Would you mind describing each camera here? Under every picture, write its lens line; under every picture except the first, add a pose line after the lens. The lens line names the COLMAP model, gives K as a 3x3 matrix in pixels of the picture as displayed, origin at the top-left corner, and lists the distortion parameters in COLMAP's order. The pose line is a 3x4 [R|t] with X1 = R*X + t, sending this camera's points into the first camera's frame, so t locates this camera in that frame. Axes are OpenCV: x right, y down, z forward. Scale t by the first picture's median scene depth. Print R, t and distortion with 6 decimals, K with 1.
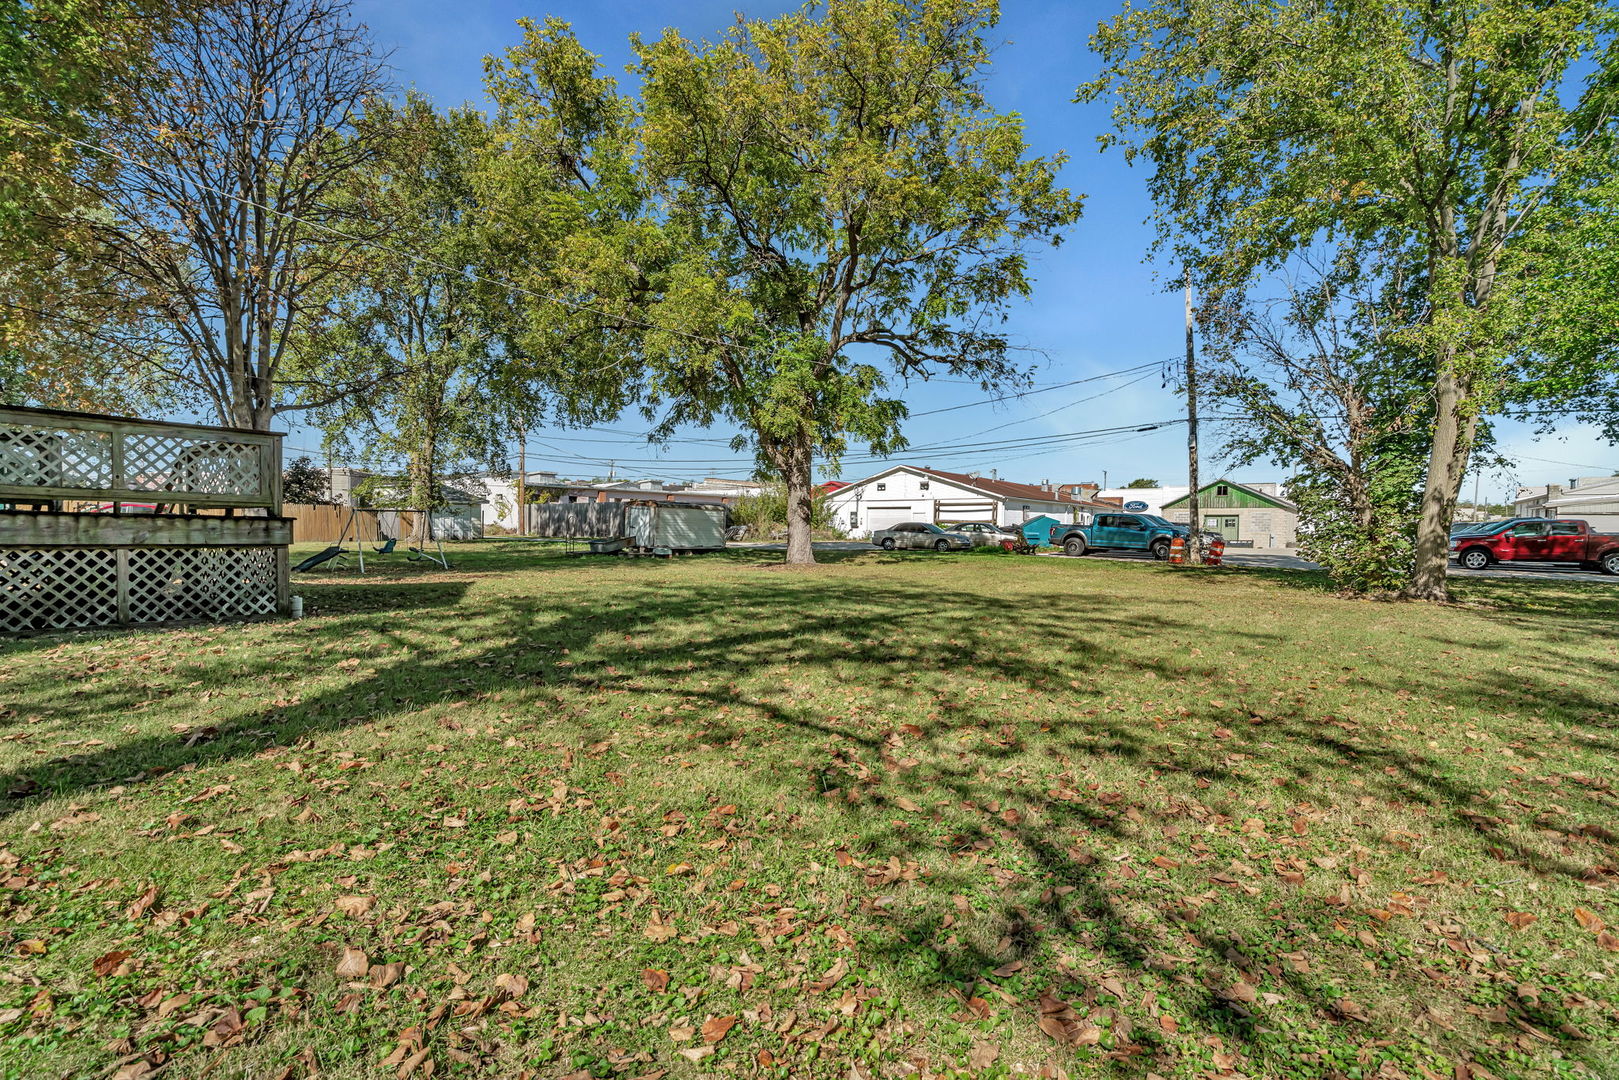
lens RADIAL K [[755.1, 0, 813.0], [0, 755.1, 531.2], [0, 0, 1]] dist [0.003329, 0.000369]
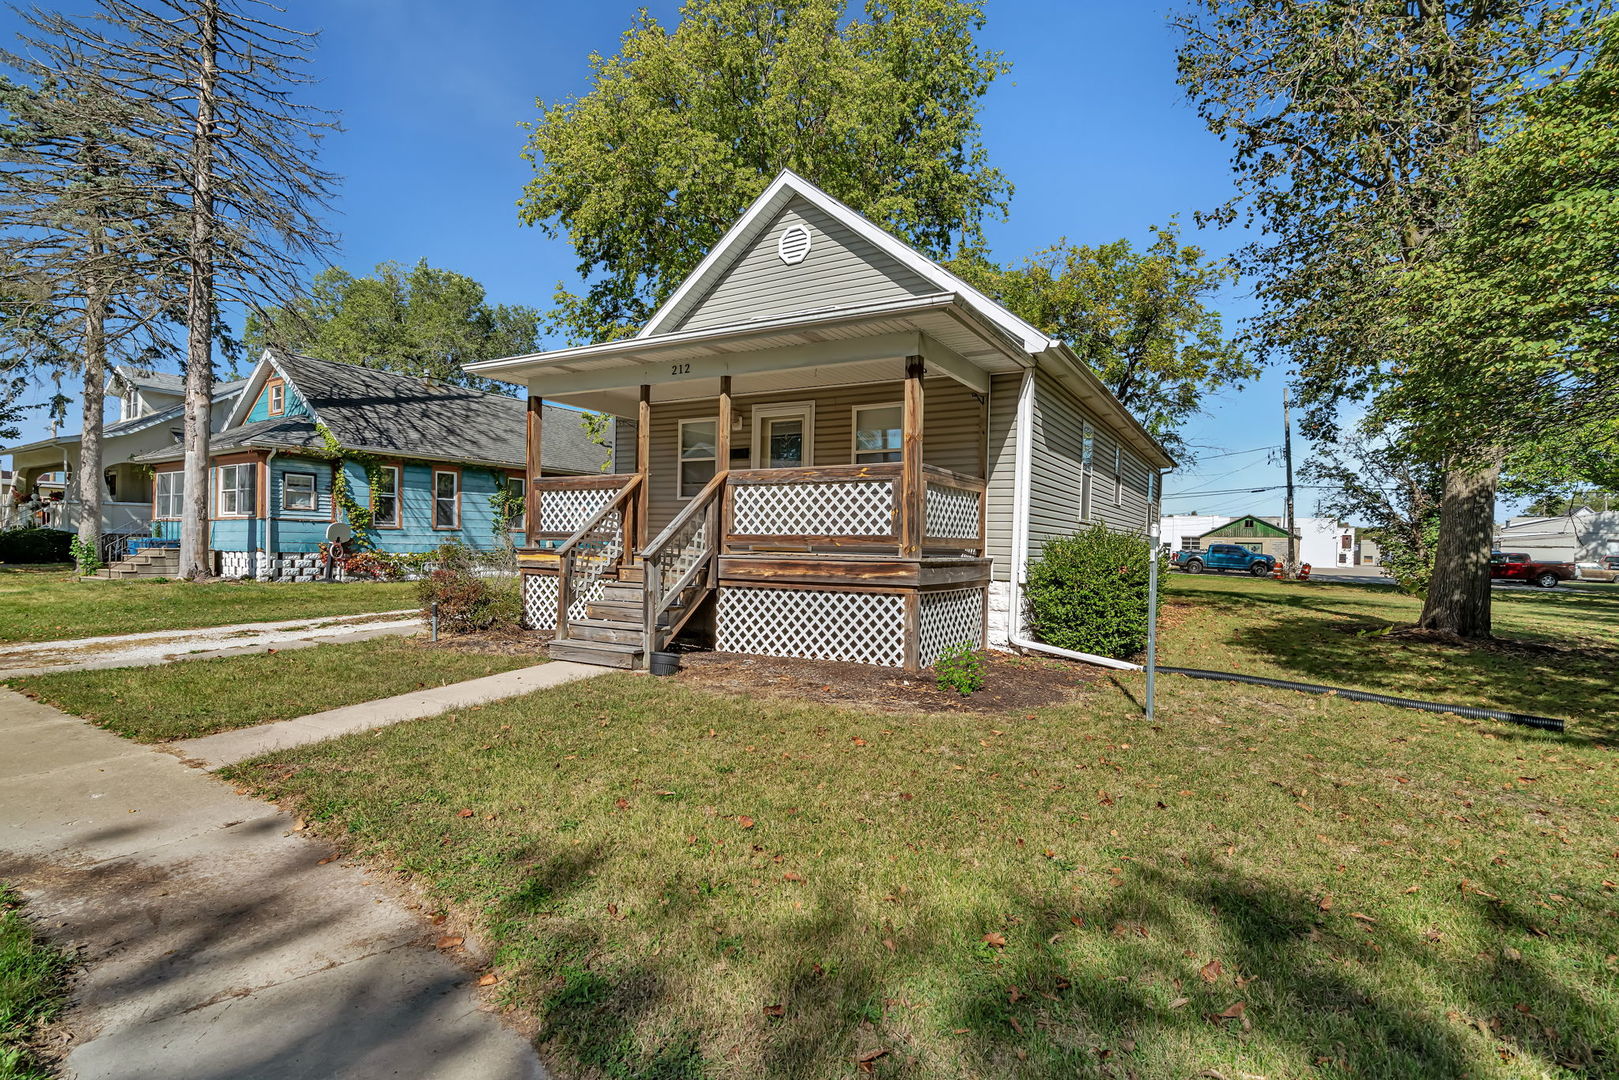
lens RADIAL K [[799.3, 0, 808.8], [0, 799.3, 537.4], [0, 0, 1]] dist [0.017582, -0.000159]
pose [[0.995720, 0.008564, 0.092024, -0.668166], [-0.007318, 0.999877, -0.013873, -0.013549], [-0.092131, 0.013140, 0.995660, -0.583700]]
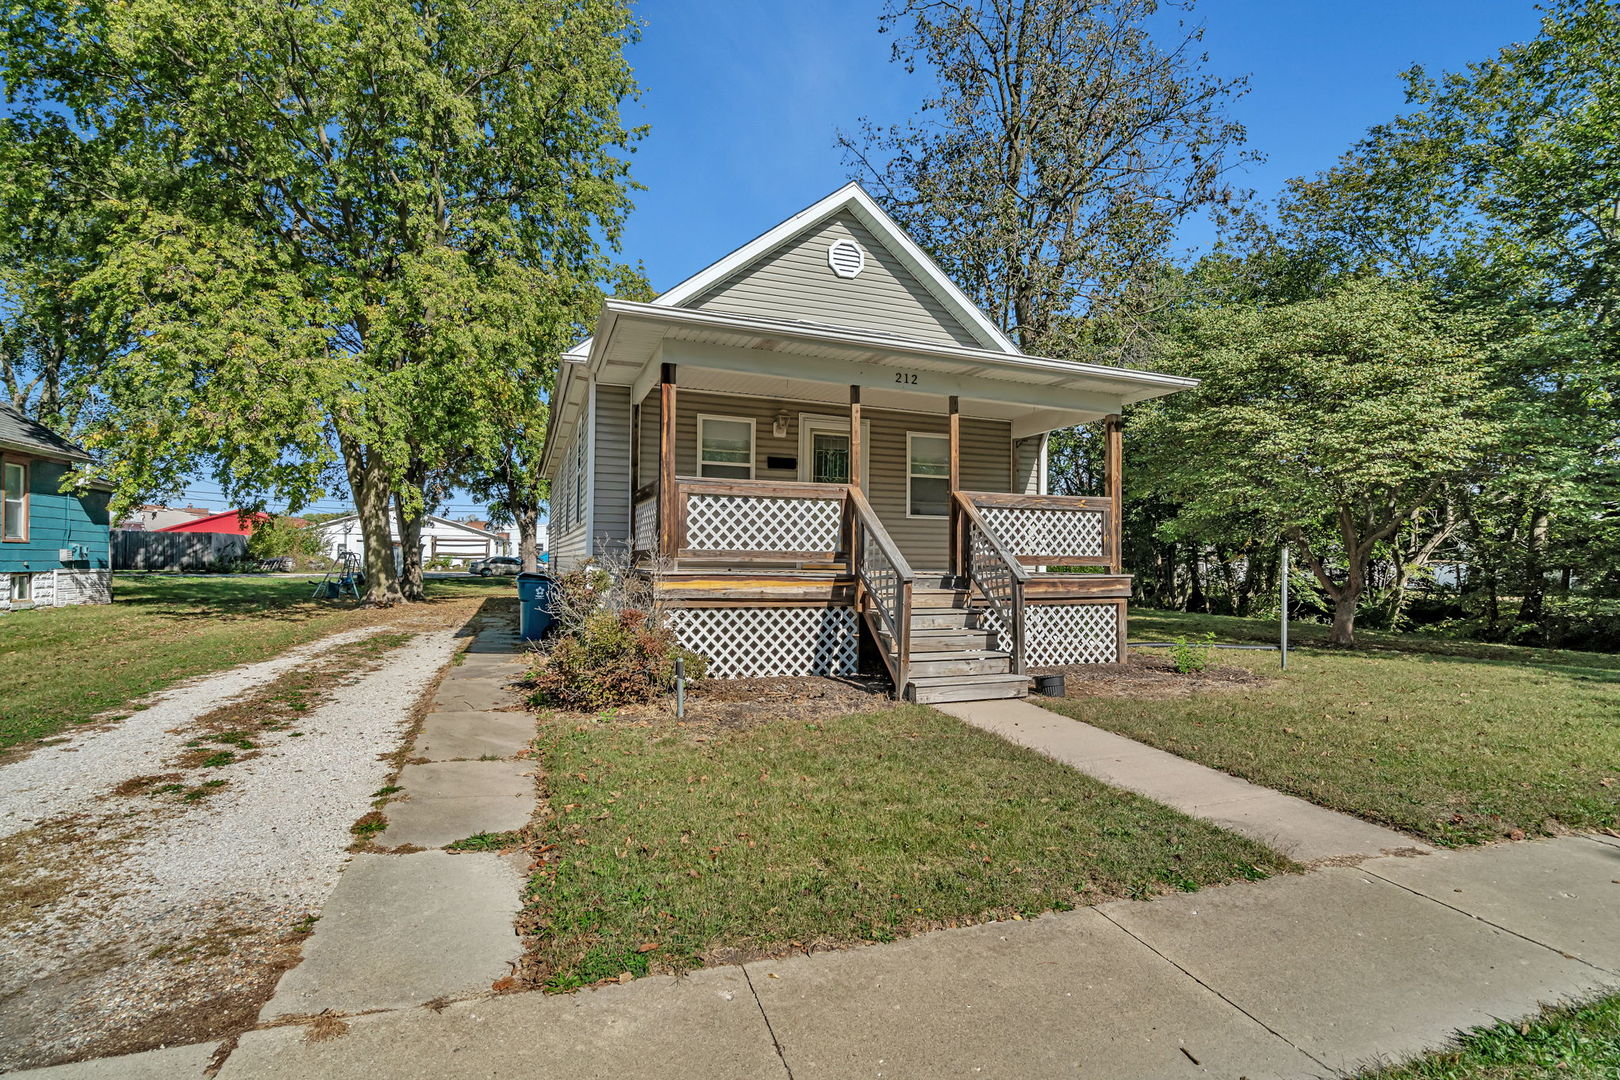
lens RADIAL K [[755.6, 0, 803.6], [0, 755.6, 556.3], [0, 0, 1]] dist [0.003329, 0.000369]
pose [[0.548909, 0.000200, 0.835882, -0.995668], [-0.001616, 0.999998, 0.000823, -0.019078], [-0.835880, -0.001803, 0.548909, -0.351687]]
